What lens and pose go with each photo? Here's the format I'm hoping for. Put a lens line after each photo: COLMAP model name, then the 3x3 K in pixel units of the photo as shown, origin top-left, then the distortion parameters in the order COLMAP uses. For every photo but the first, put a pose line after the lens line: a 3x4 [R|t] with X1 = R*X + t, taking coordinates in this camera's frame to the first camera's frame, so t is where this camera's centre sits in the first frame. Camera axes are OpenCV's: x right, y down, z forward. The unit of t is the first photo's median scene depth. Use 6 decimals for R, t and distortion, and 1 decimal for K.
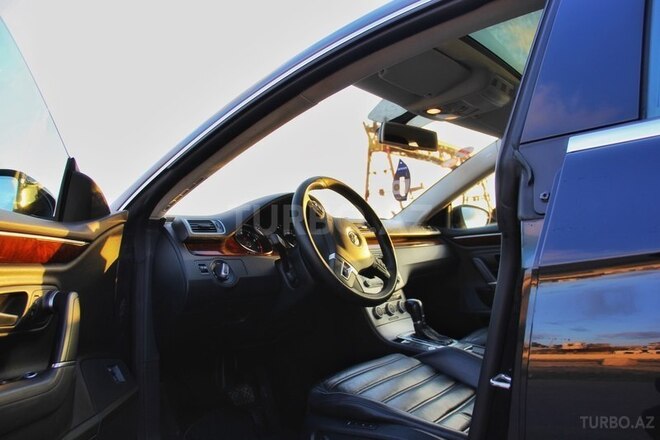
lens RADIAL K [[539.3, 0, 330.0], [0, 539.3, 220.0], [0, 0, 1]] dist [-0.172845, 0.118255]
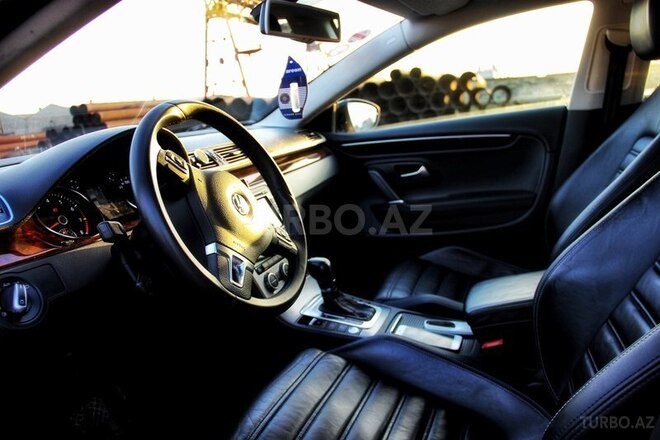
lens RADIAL K [[539.3, 0, 330.0], [0, 539.3, 220.0], [0, 0, 1]] dist [-0.172845, 0.118255]
pose [[0.958053, -0.097608, 0.269459, -0.019573], [0.030104, 0.969288, 0.244080, -0.078617], [-0.285007, -0.225730, 0.931567, 0.338838]]
